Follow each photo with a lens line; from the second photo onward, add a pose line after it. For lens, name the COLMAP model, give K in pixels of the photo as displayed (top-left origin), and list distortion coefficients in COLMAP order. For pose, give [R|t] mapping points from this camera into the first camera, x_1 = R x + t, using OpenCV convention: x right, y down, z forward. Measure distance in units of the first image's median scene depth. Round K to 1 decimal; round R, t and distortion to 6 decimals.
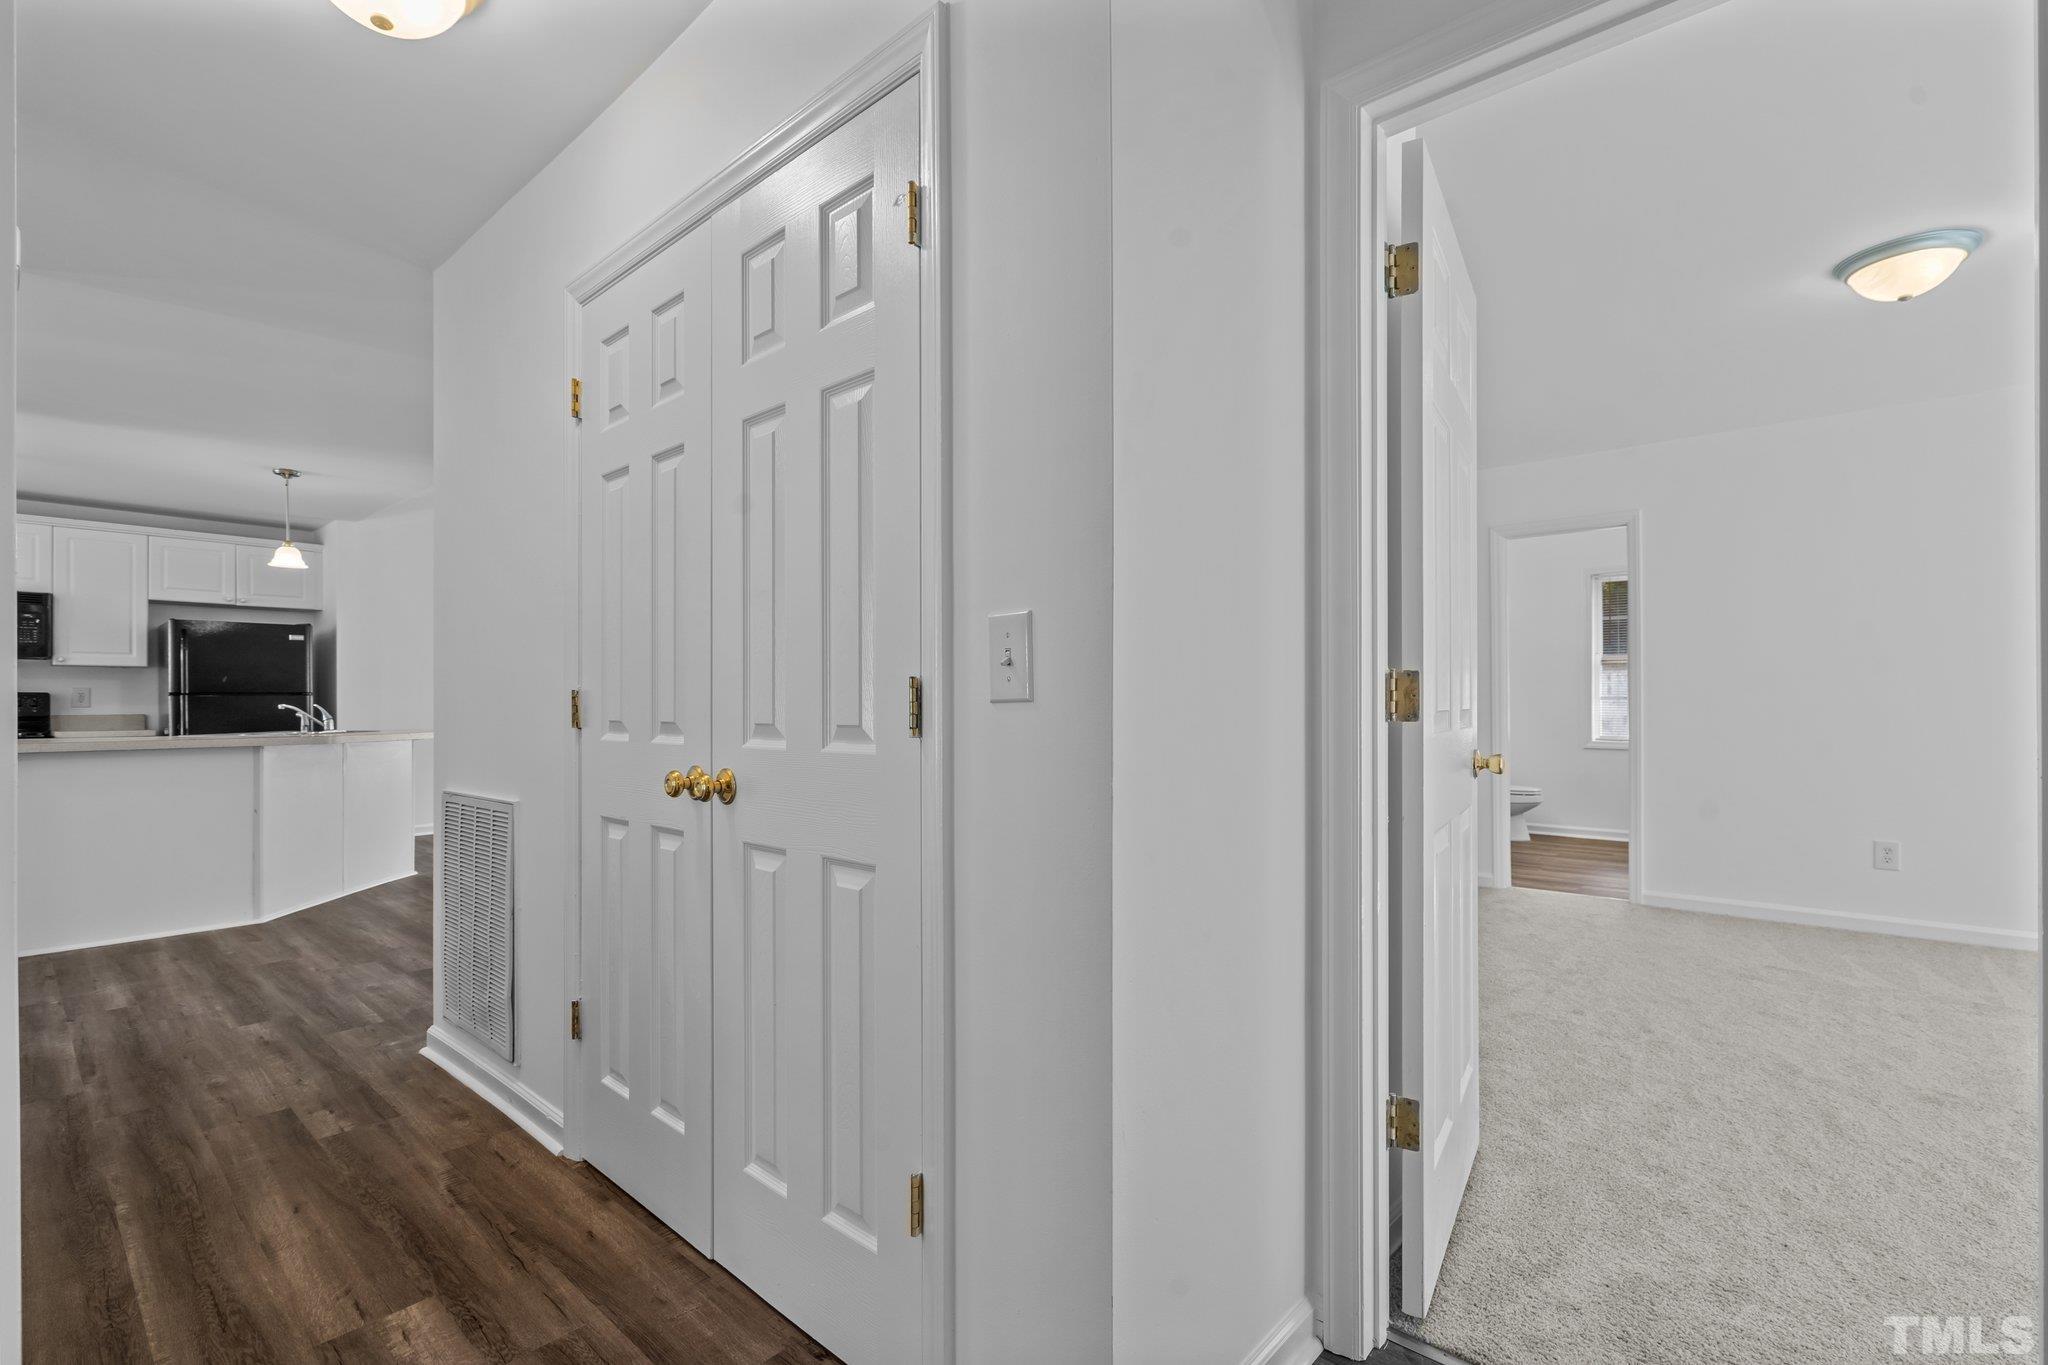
lens RADIAL K [[938.2, 0, 1029.6], [0, 938.2, 696.6], [0, 0, 1]] dist [-0.002164, 0.000546]
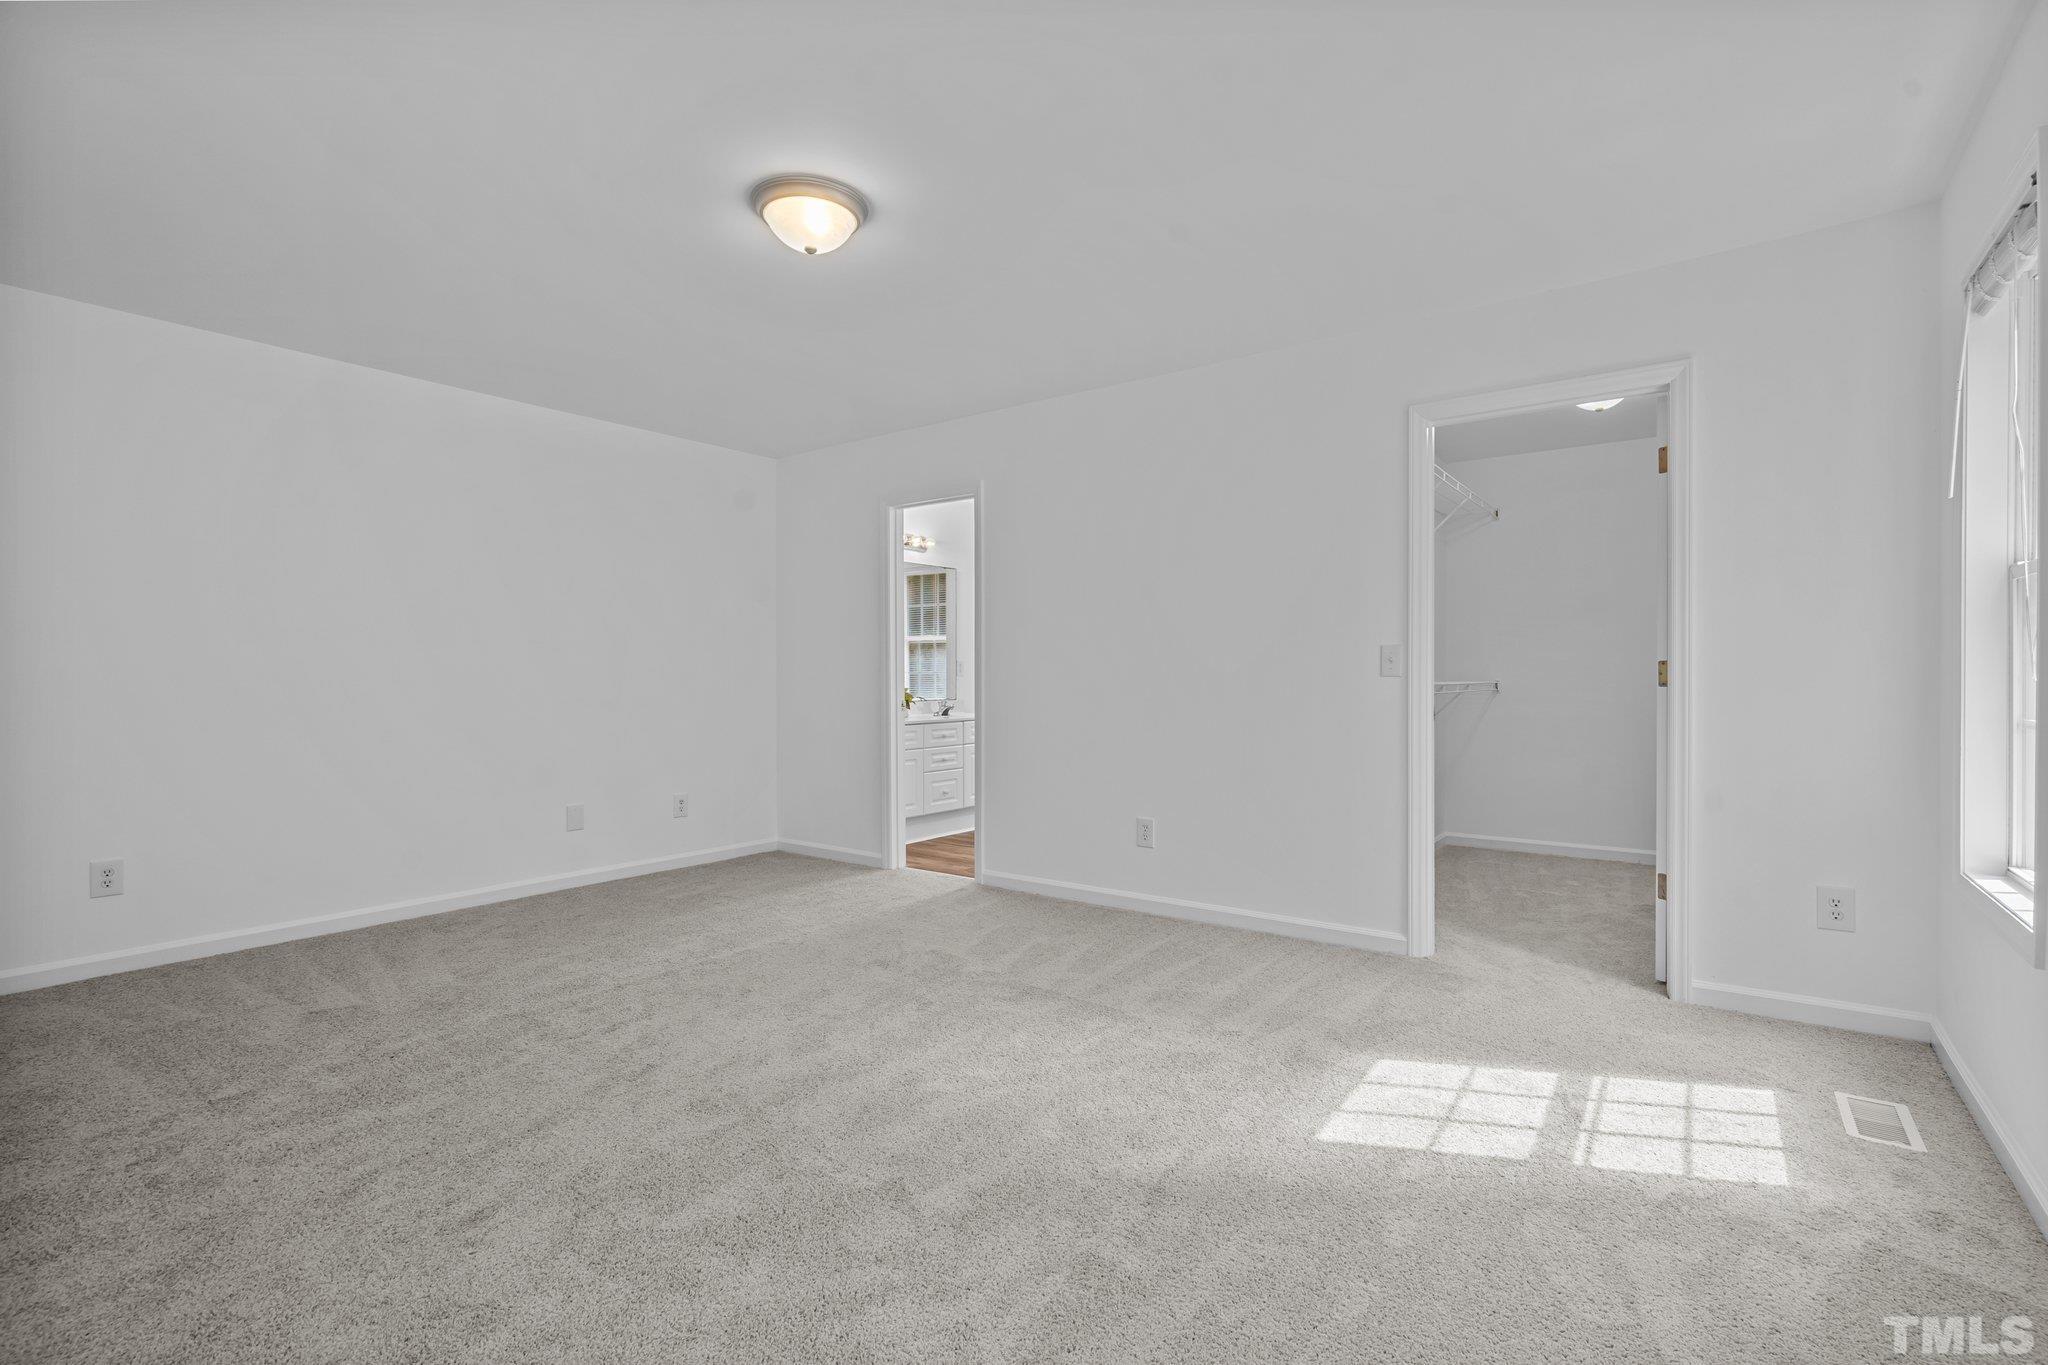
lens RADIAL K [[916.2, 0, 1024.0], [0, 916.2, 682.5], [0, 0, 1]] dist [-0.002260, -0.000121]
pose [[0.995373, 0.004553, 0.095978, 0.864377], [-0.005266, 0.999960, 0.007177, 0.006278], [-0.095942, -0.007650, 0.995358, 0.061770]]
